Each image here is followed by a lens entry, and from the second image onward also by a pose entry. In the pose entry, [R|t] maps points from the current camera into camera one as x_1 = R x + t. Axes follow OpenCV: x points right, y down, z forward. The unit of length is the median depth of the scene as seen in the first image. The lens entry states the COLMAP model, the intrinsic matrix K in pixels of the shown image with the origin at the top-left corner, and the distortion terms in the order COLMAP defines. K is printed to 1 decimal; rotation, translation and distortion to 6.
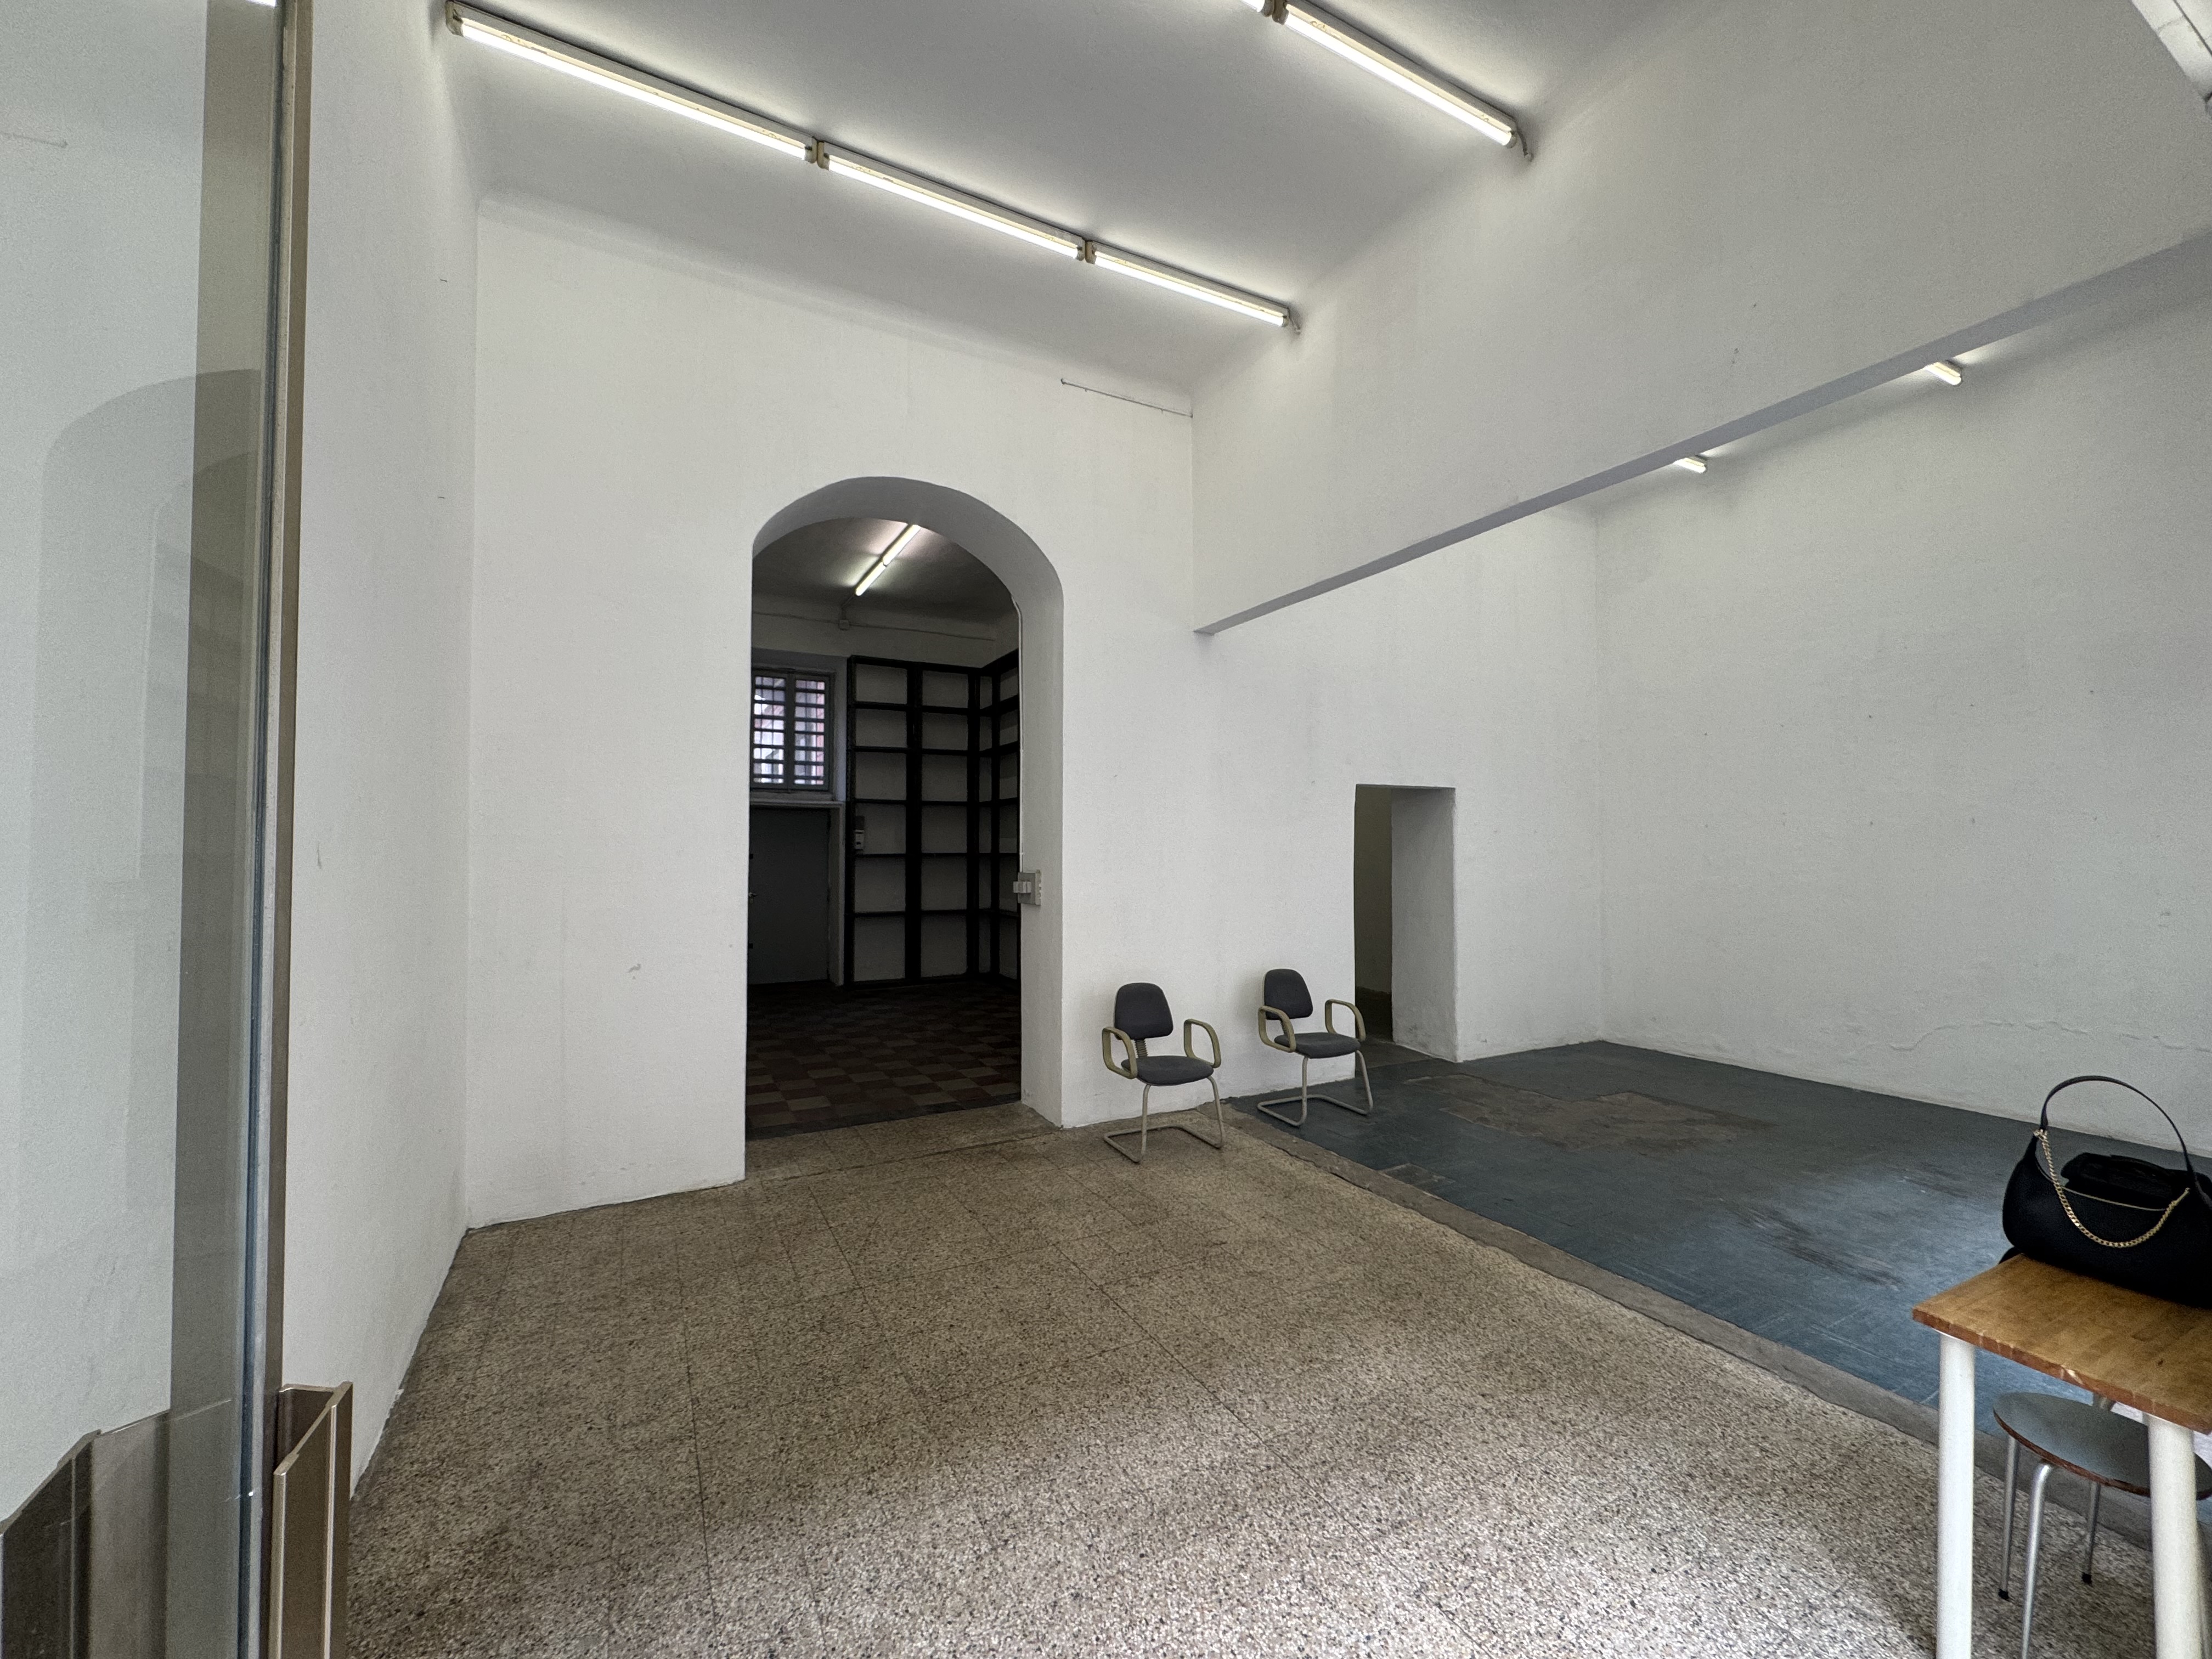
lens RADIAL K [[881.4, 0, 1106.0], [0, 881.4, 829.5], [0, 0, 1]] dist [-0.001027, 0.000048]
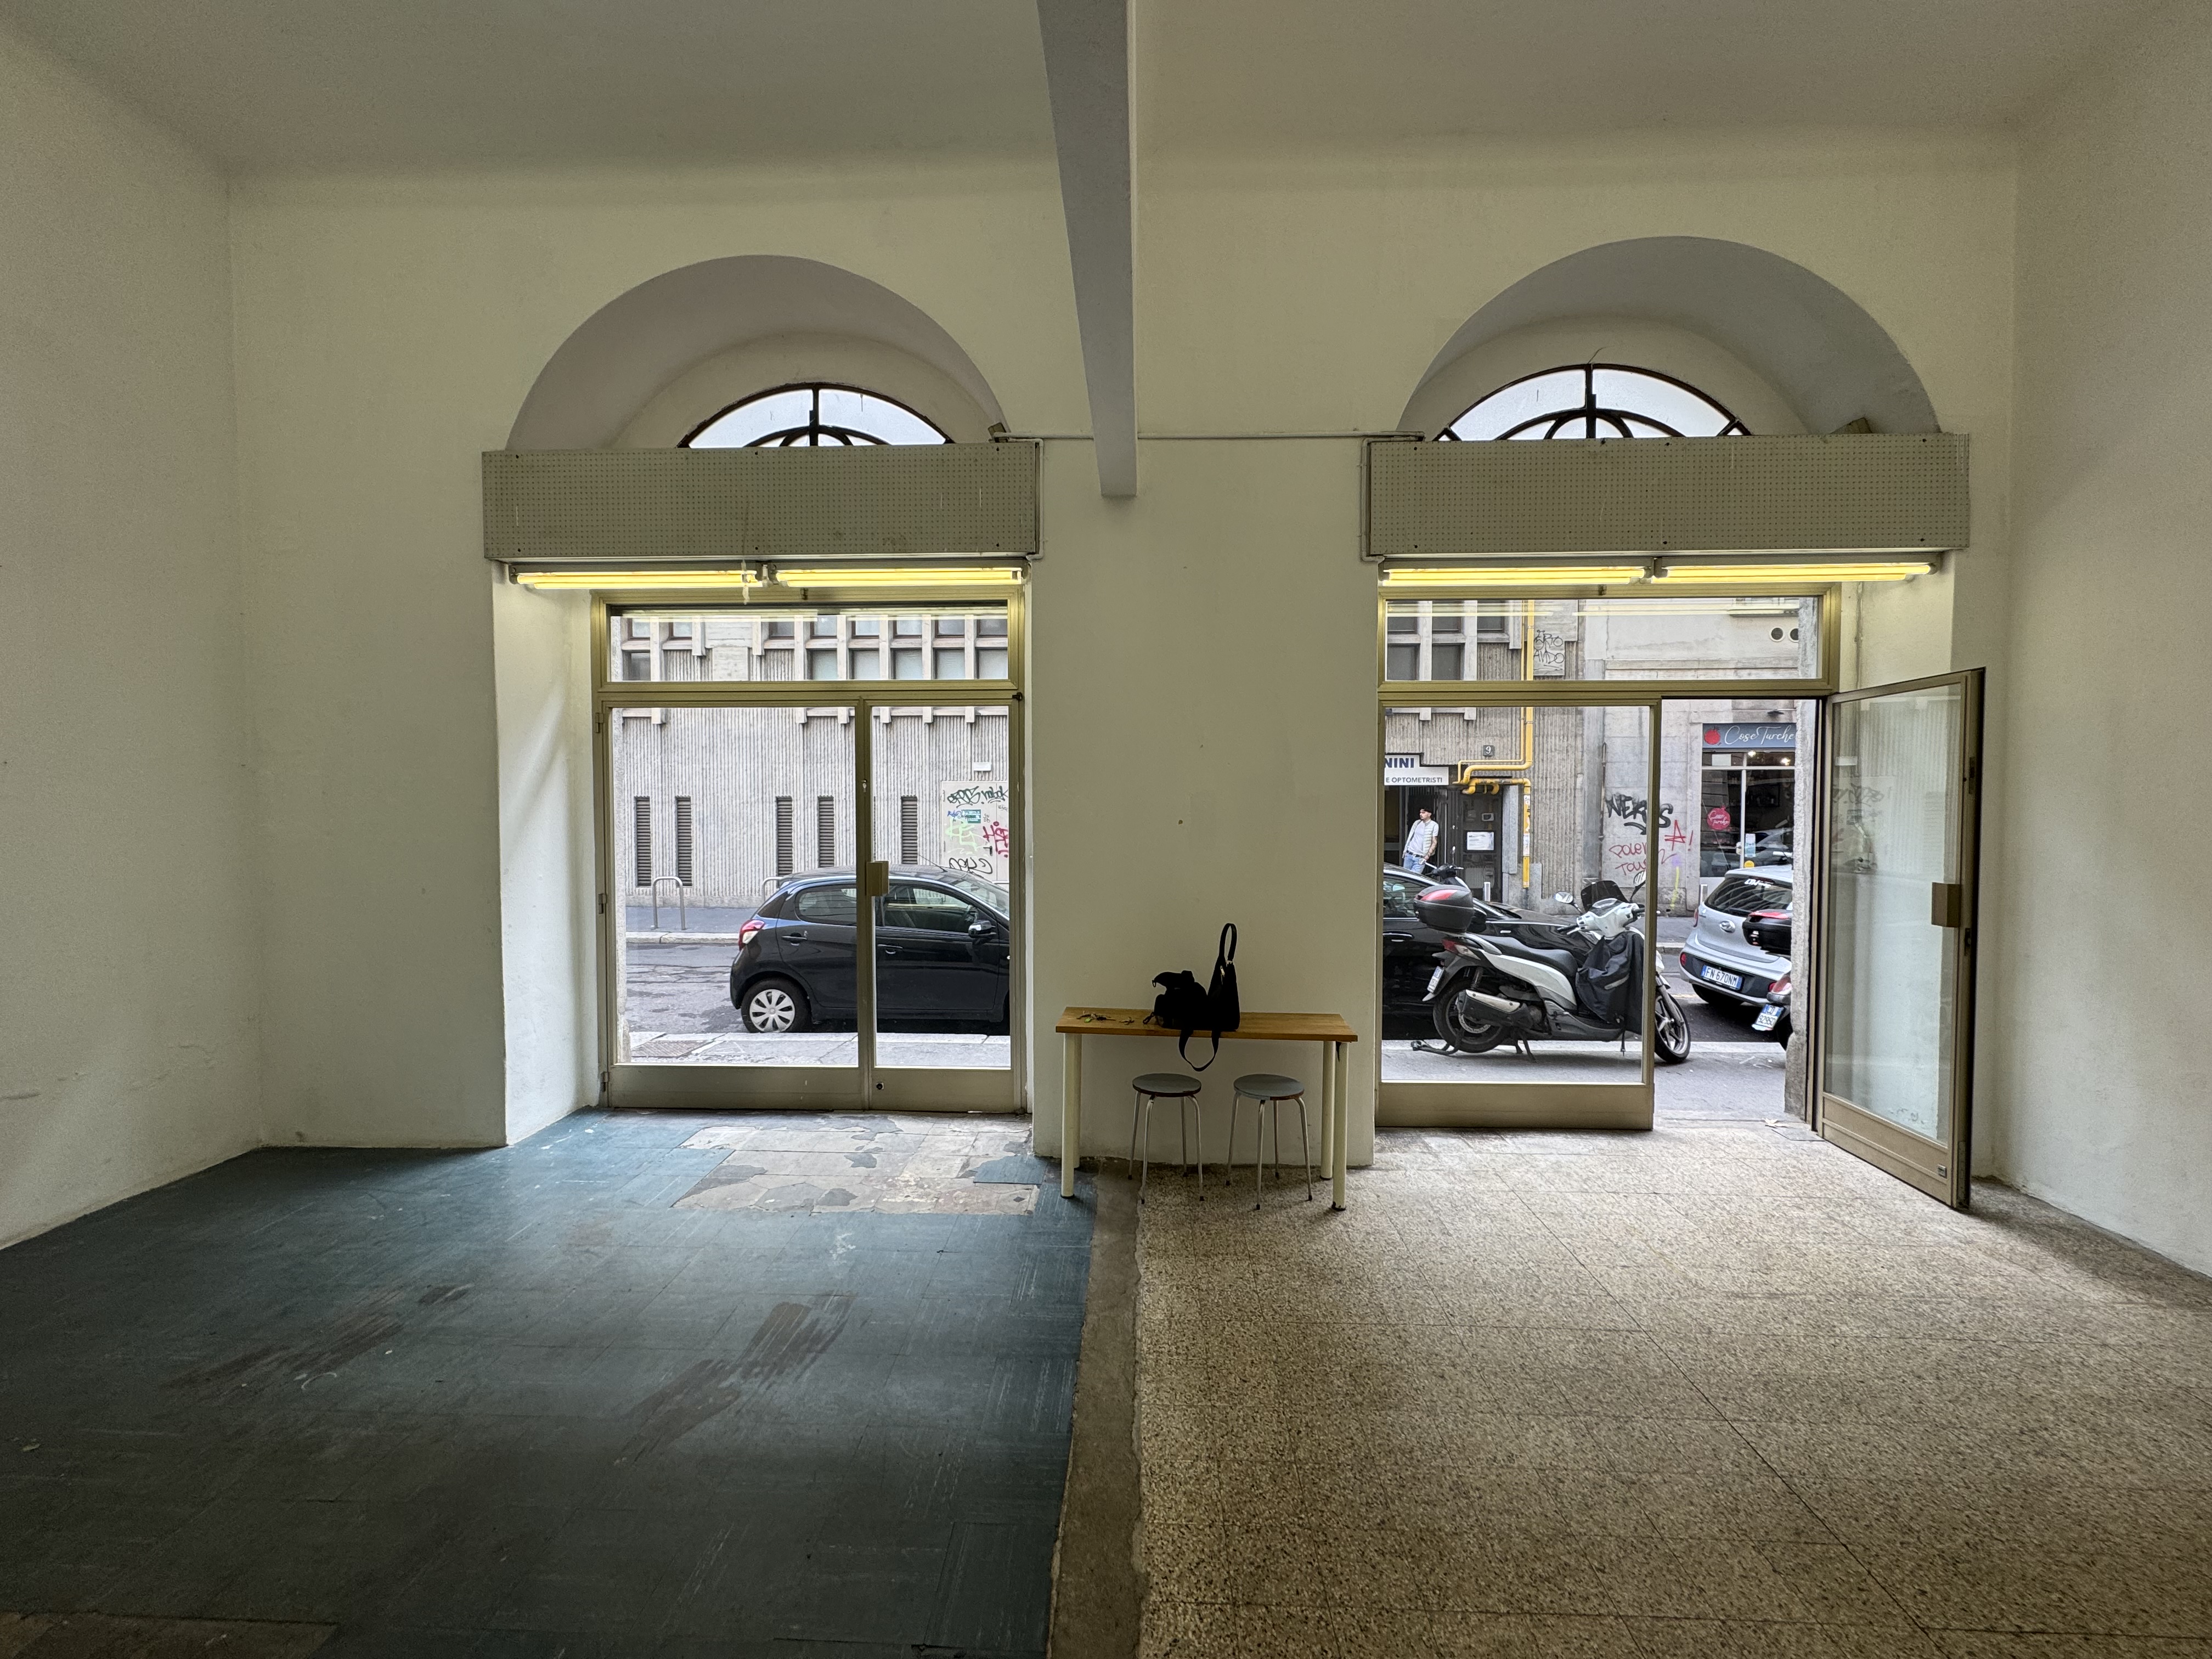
lens RADIAL K [[880.0, 0, 1101.9], [0, 880.0, 830.2], [0, 0, 1]] dist [-0.000636, 0.000044]
pose [[-0.859674, -0.019210, 0.510482, 0.199031], [-0.011028, 0.999758, 0.019051, 0.020008], [-0.510724, 0.010748, -0.859678, 1.504622]]
